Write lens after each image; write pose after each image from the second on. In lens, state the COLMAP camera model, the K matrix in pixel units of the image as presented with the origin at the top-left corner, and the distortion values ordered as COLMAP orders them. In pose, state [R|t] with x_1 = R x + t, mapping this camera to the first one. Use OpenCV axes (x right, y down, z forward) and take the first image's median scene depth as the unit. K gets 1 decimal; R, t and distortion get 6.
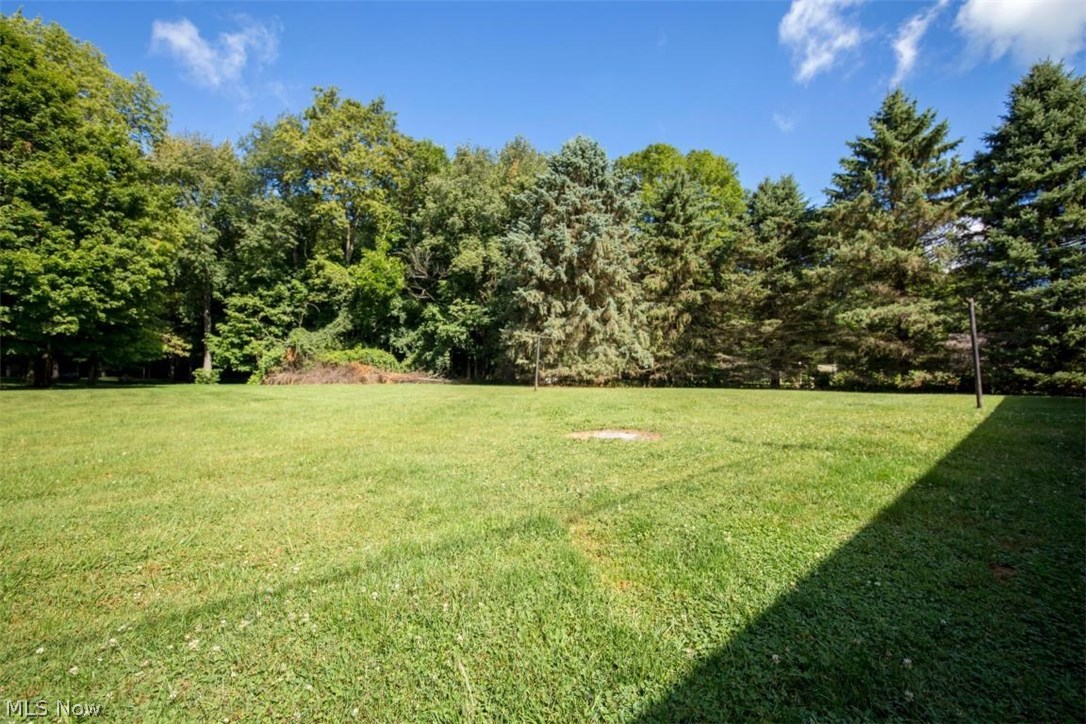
lens RADIAL K [[472.9, 0, 538.7], [0, 472.9, 356.0], [0, 0, 1]] dist [0.020156, -0.021923]
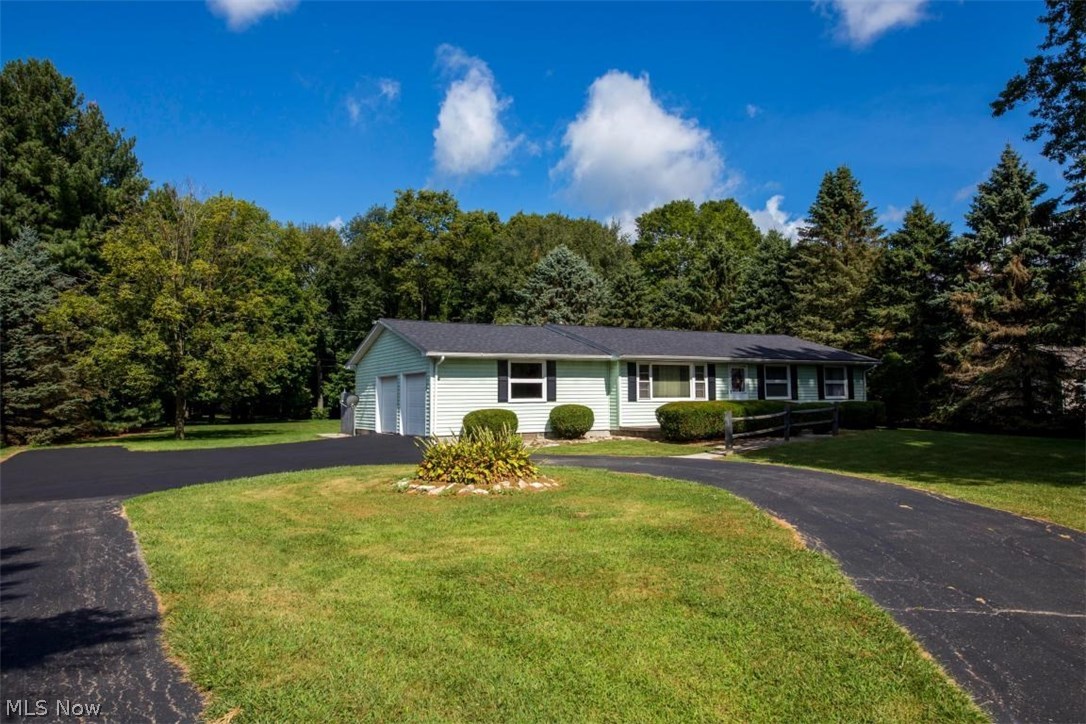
lens RADIAL K [[729.2, 0, 543.0], [0, 729.2, 362.0], [0, 0, 1]] dist [0.049943, -0.000145]
pose [[0.967013, -0.032979, -0.252583, 0.437531], [0.029324, 0.999404, -0.018223, -0.049928], [0.253033, 0.010215, 0.967404, -0.880120]]
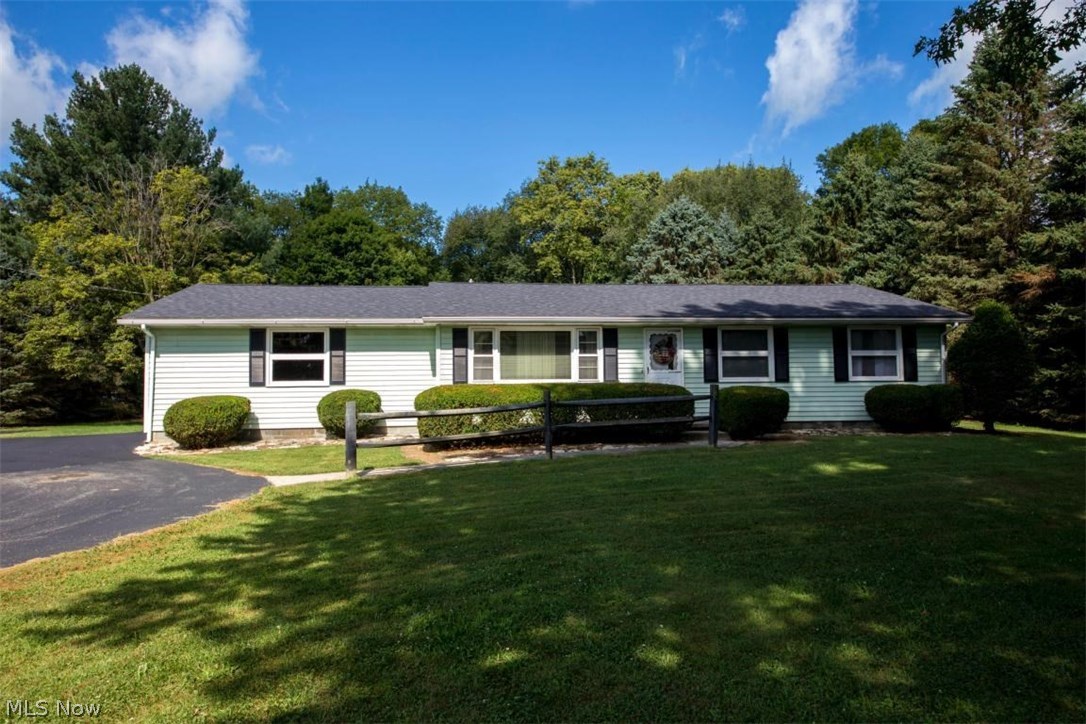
lens RADIAL K [[729.2, 0, 543.0], [0, 729.2, 362.0], [0, 0, 1]] dist [0.049943, -0.000145]
pose [[0.793635, -0.039570, -0.607106, 0.685259], [0.040927, 0.999095, -0.011618, -0.029012], [0.607016, -0.015627, 0.794536, -0.517114]]
